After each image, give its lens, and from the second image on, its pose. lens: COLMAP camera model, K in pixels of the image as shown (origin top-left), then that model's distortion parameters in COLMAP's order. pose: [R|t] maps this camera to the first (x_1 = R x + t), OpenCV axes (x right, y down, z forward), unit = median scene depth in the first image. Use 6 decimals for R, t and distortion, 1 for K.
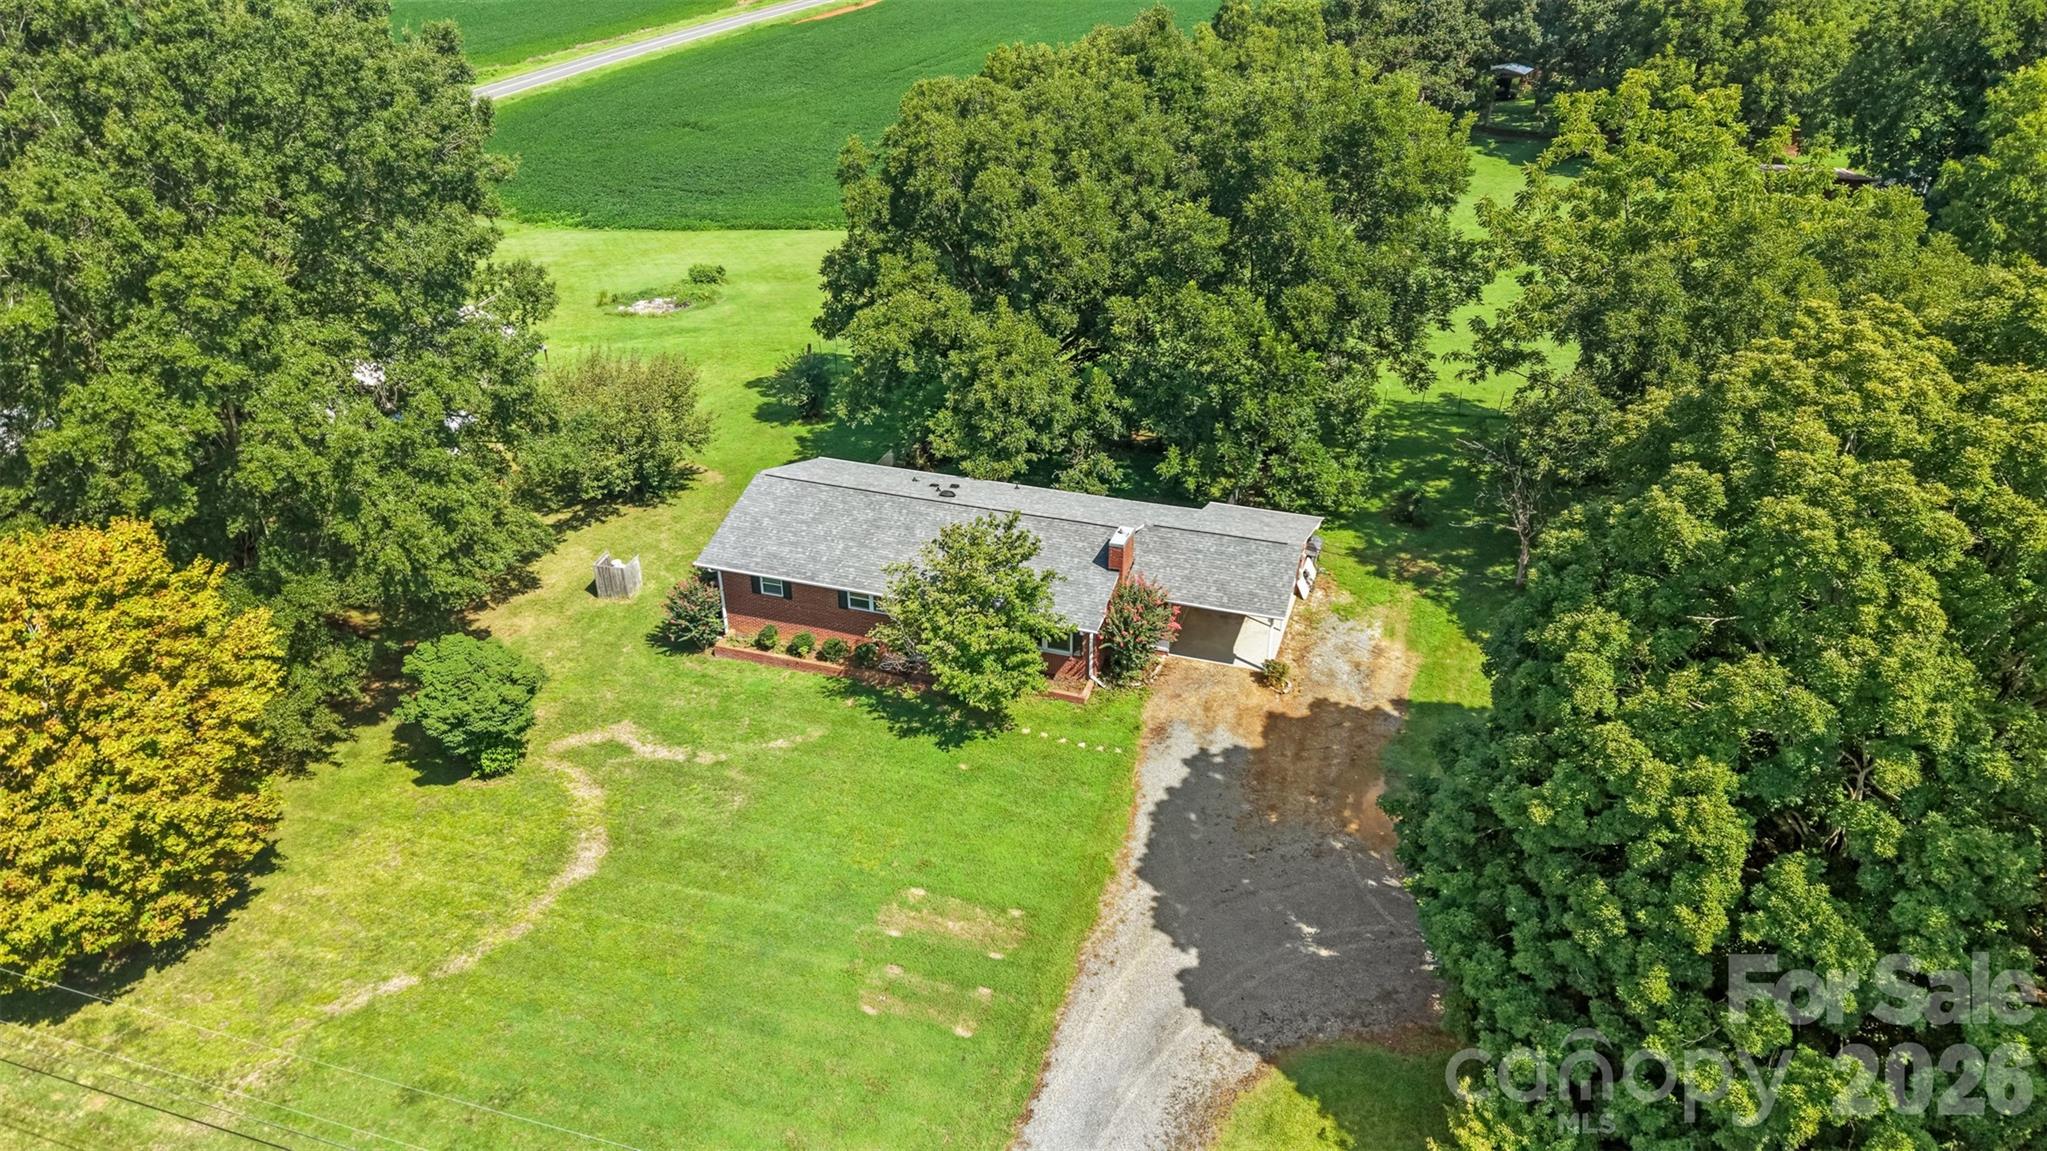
lens RADIAL K [[1376.8, 0, 1023.5], [0, 1376.8, 575.5], [0, 0, 1]] dist [0.011846, 0.000617]
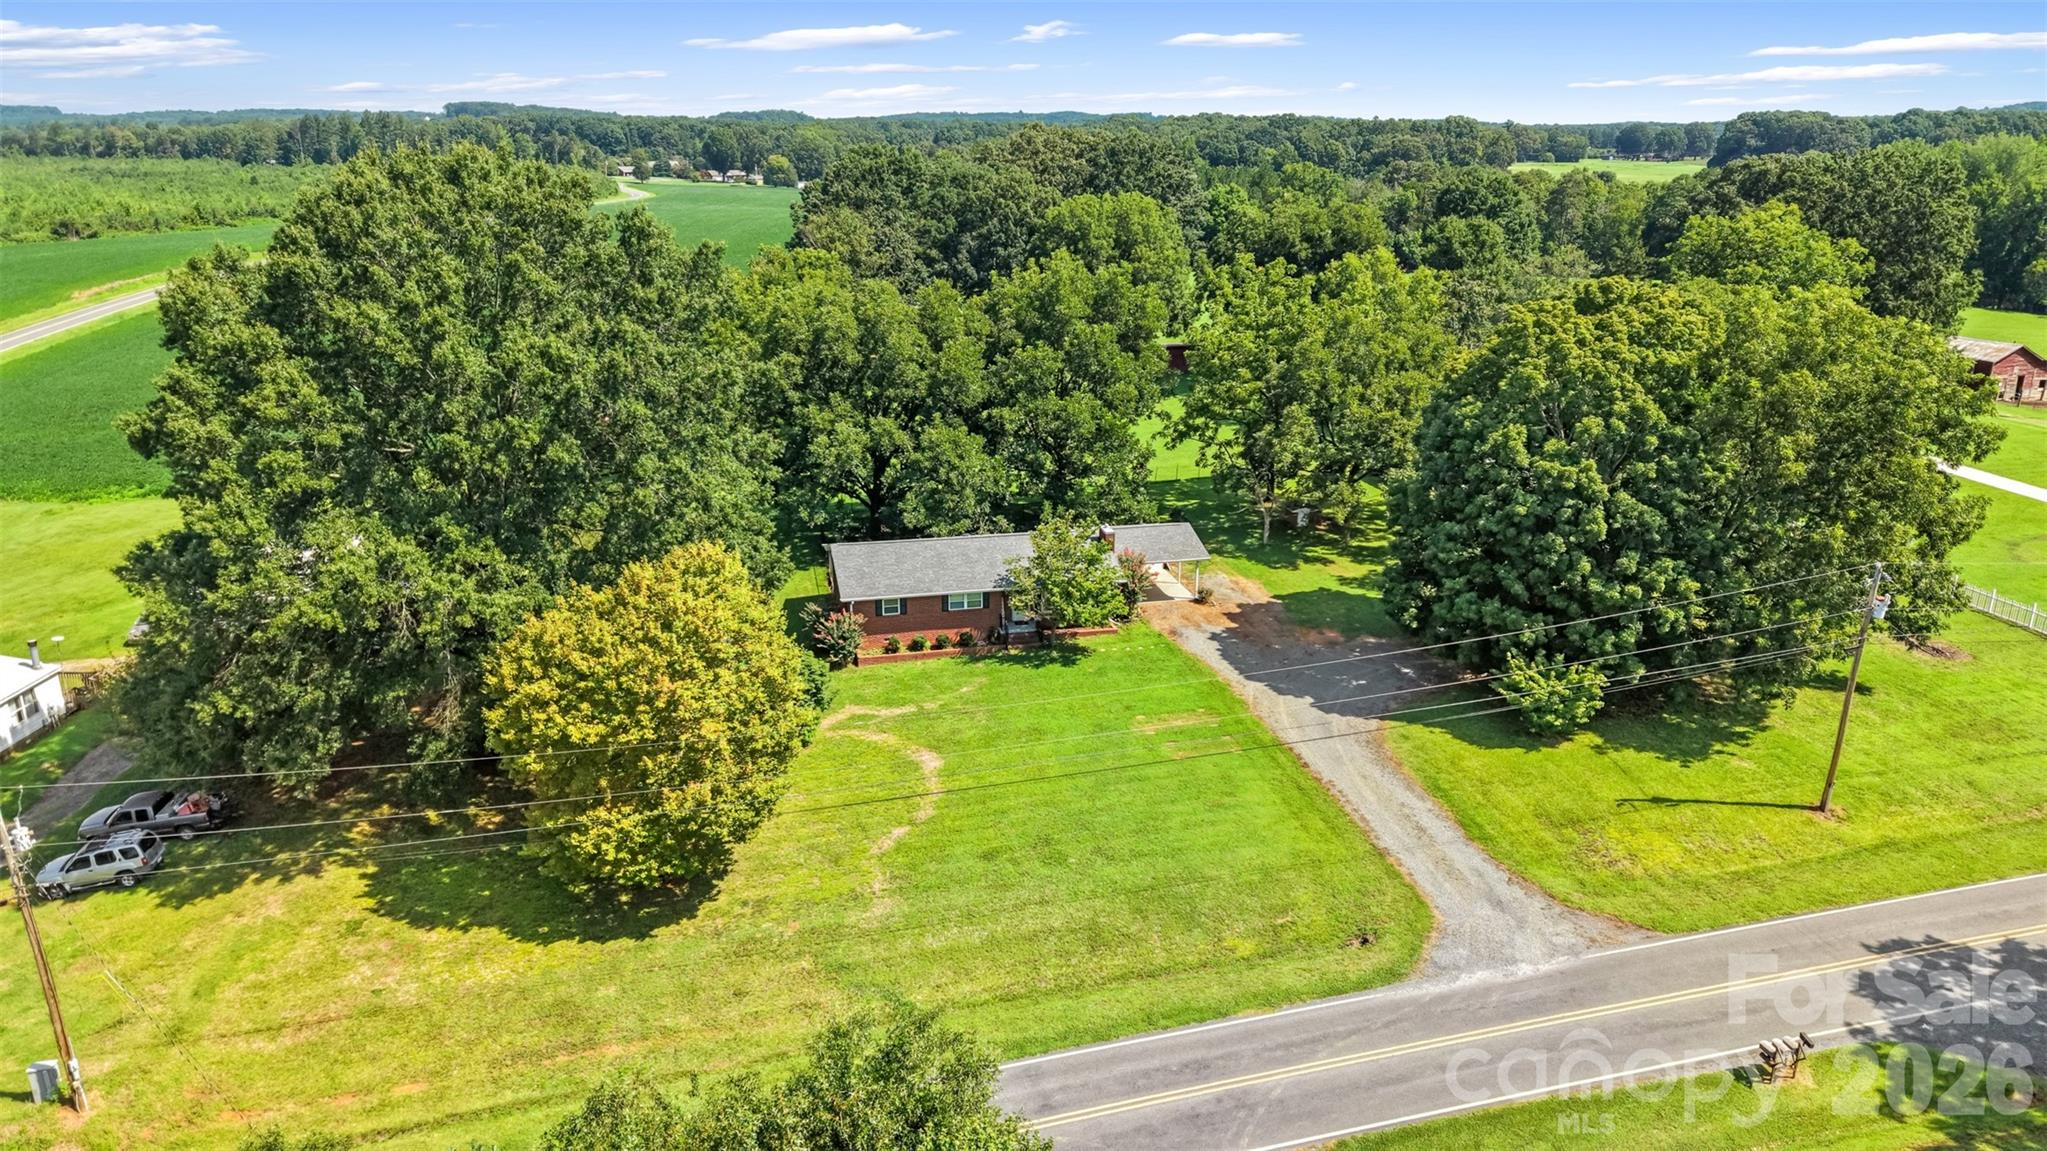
lens RADIAL K [[1367.3, 0, 1023.5], [0, 1367.3, 575.5], [0, 0, 1]] dist [0.023762, -0.016927]
pose [[0.847653, -0.154476, 0.507564, -0.833310], [0.246726, 0.961708, -0.119350, 0.190655], [-0.469692, 0.226397, 0.853308, -0.297560]]
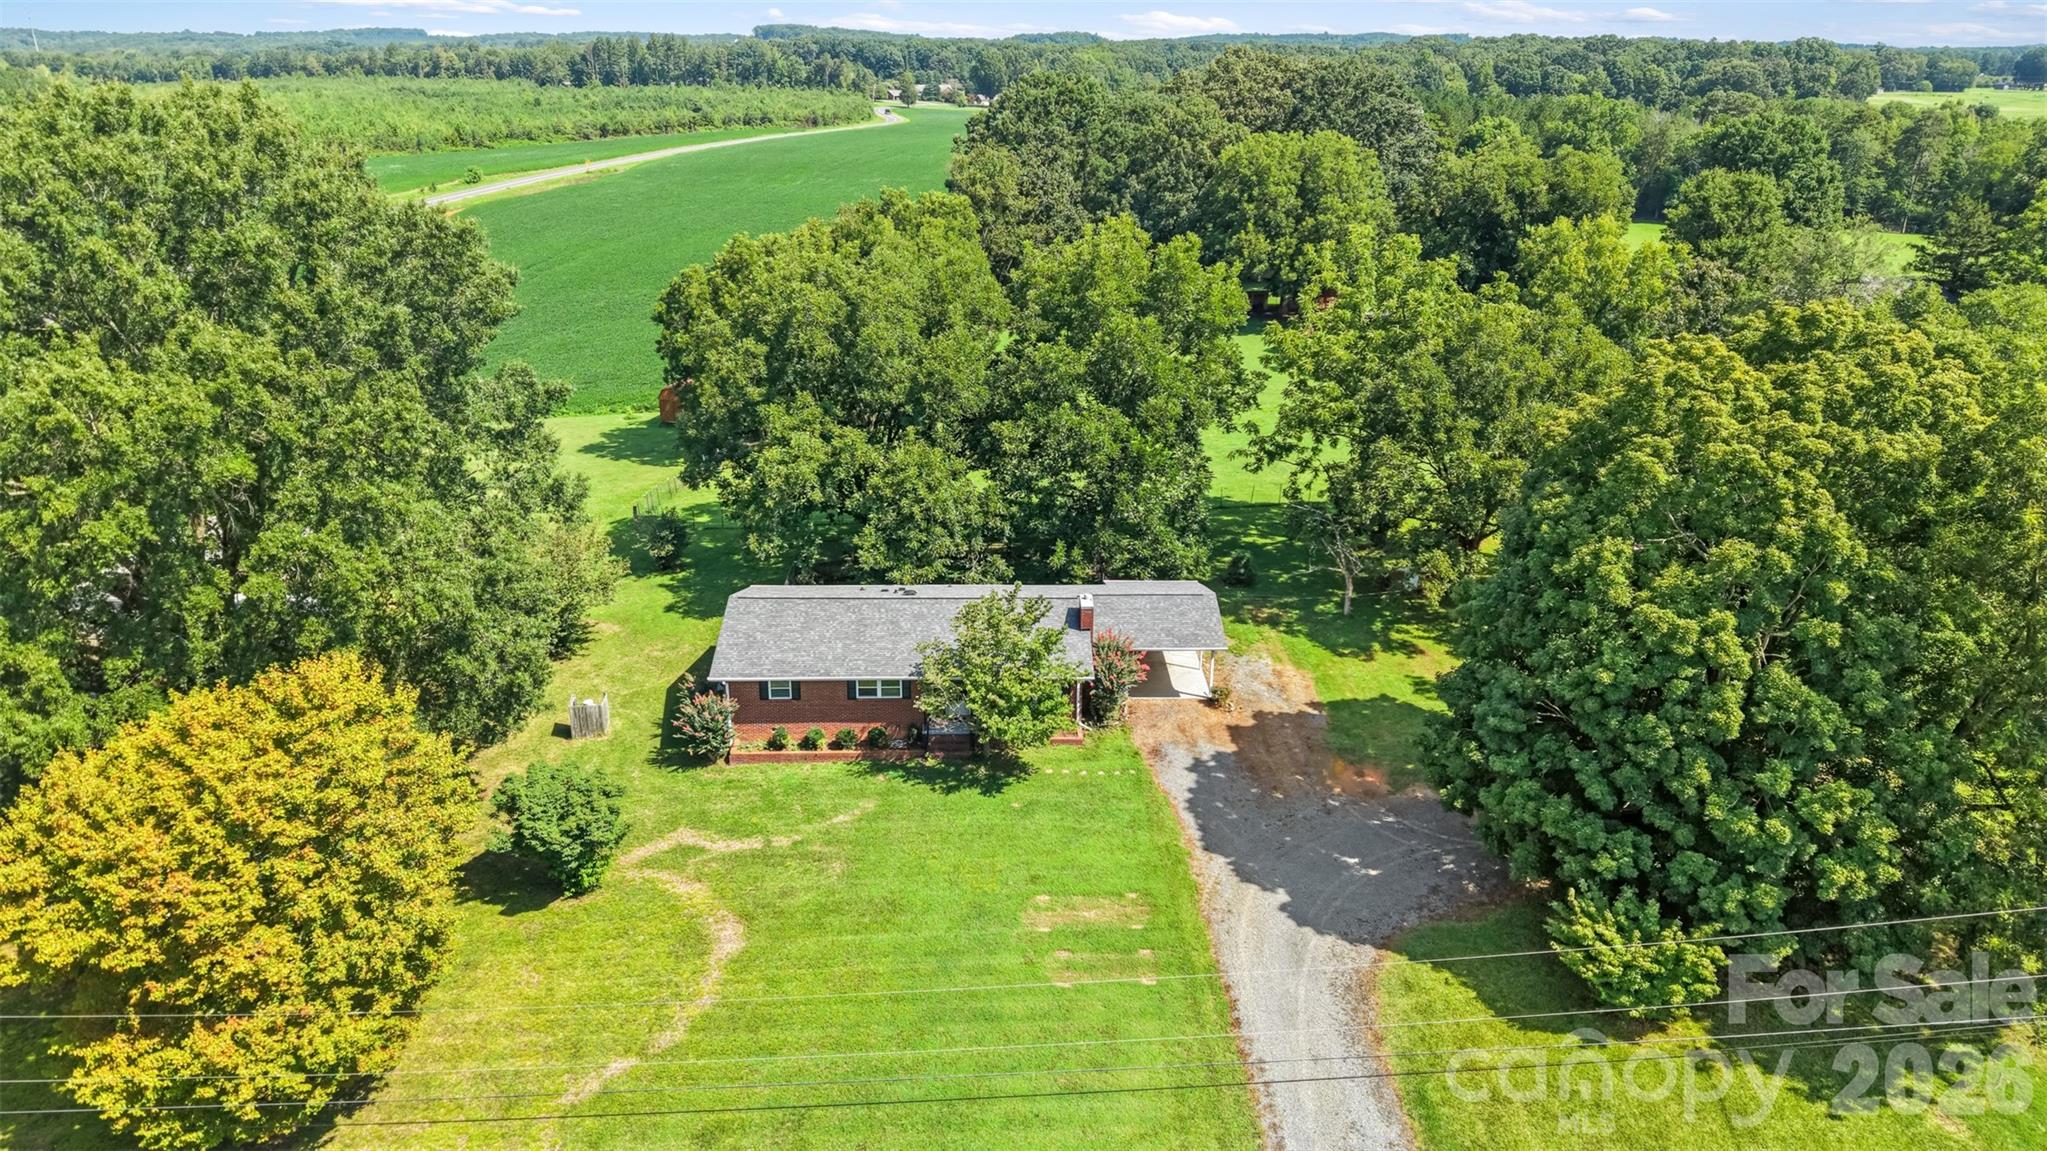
lens RADIAL K [[1367.3, 0, 1023.5], [0, 1367.3, 575.5], [0, 0, 1]] dist [0.023762, -0.016927]
pose [[0.938670, -0.111054, 0.326444, -0.371302], [0.154318, 0.981913, -0.109694, 0.072311], [-0.308358, 0.153343, 0.938830, -0.108490]]
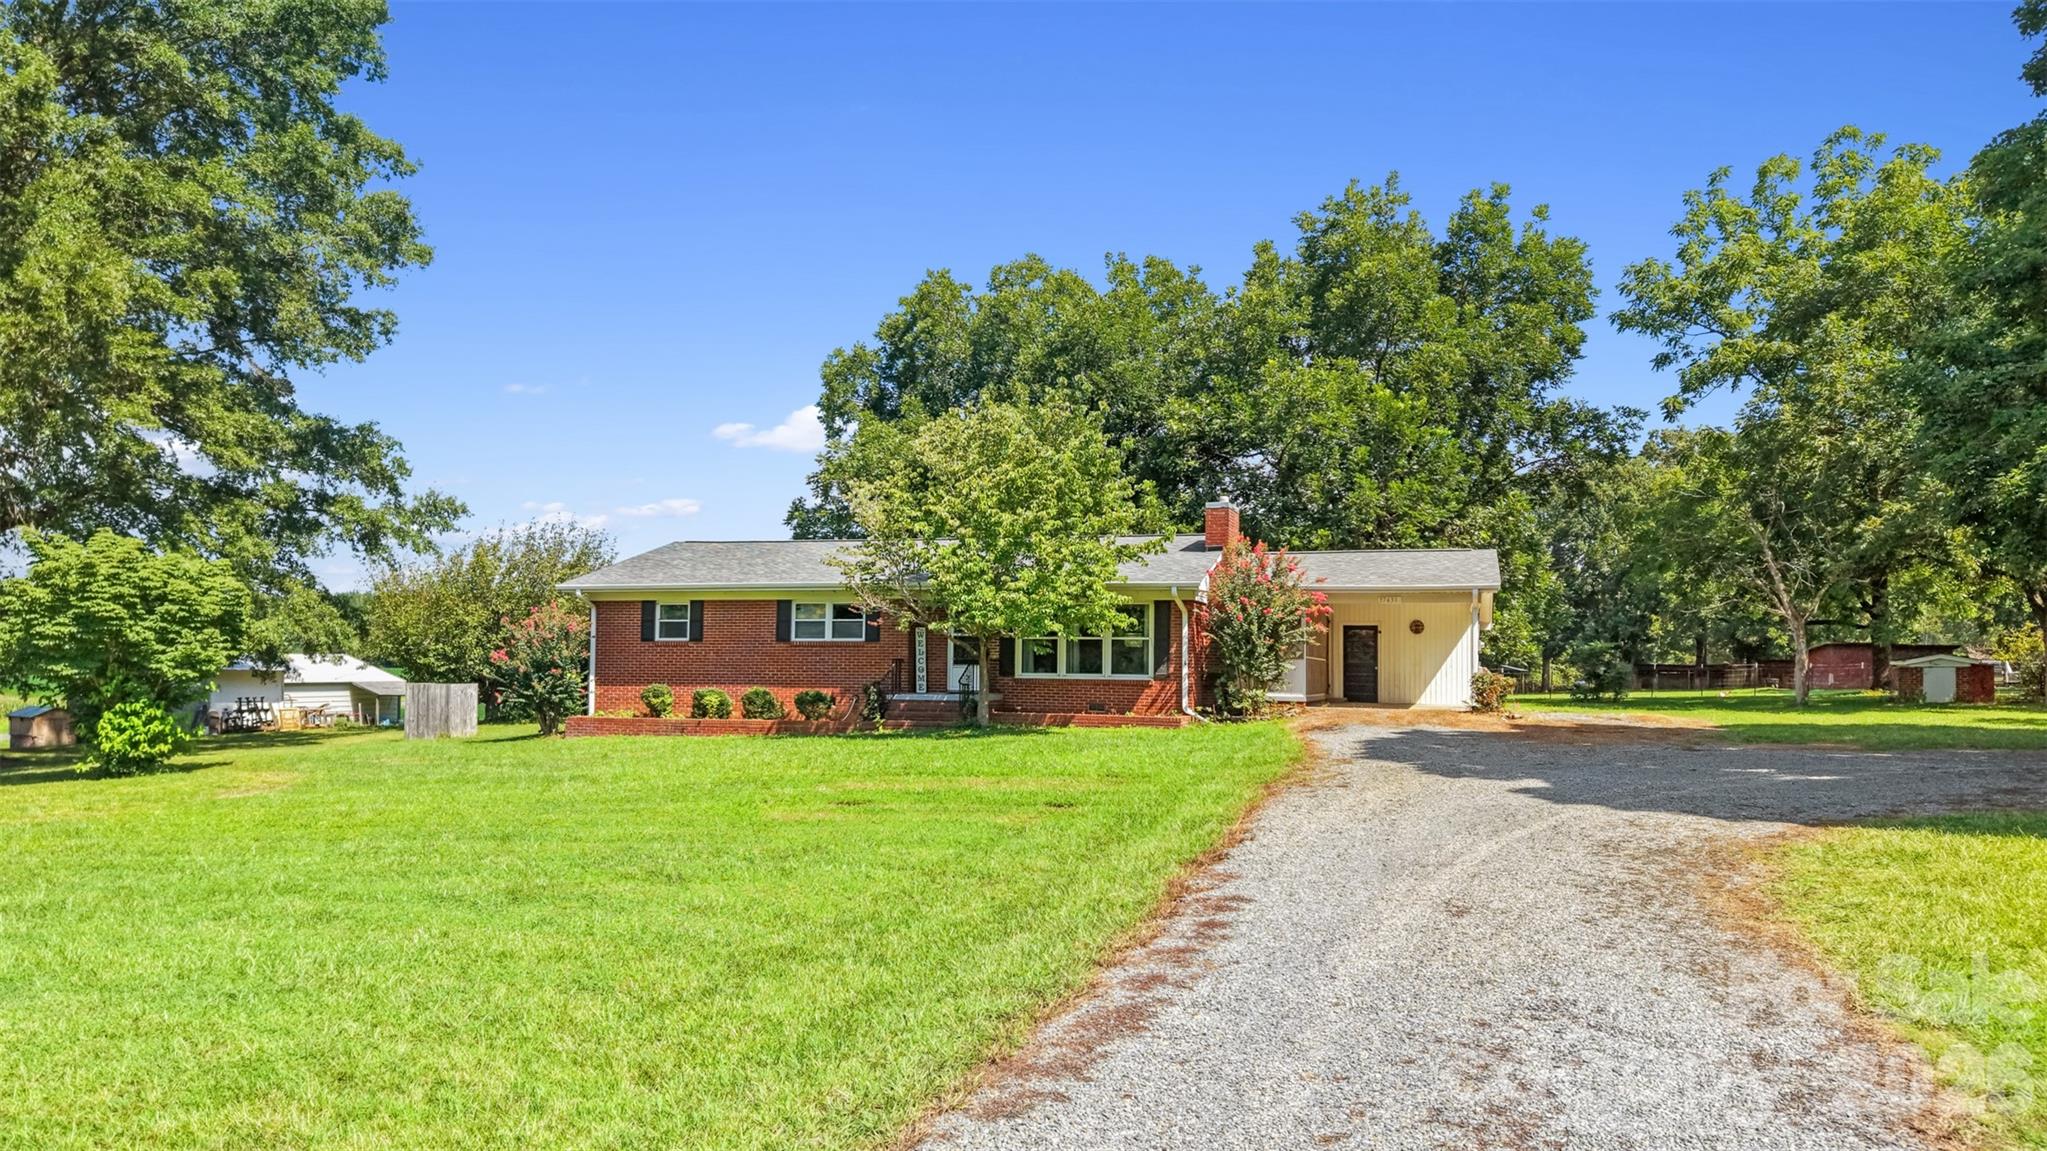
lens RADIAL K [[1419.2, 0, 1032.0], [0, 1419.2, 601.7], [0, 0, 1]] dist [0.004439, -0.000572]
pose [[0.999591, 0.014404, 0.024716, -0.035438], [0.000613, 0.853006, -0.521901, 0.367386], [-0.028601, 0.521702, 0.852648, 0.456725]]
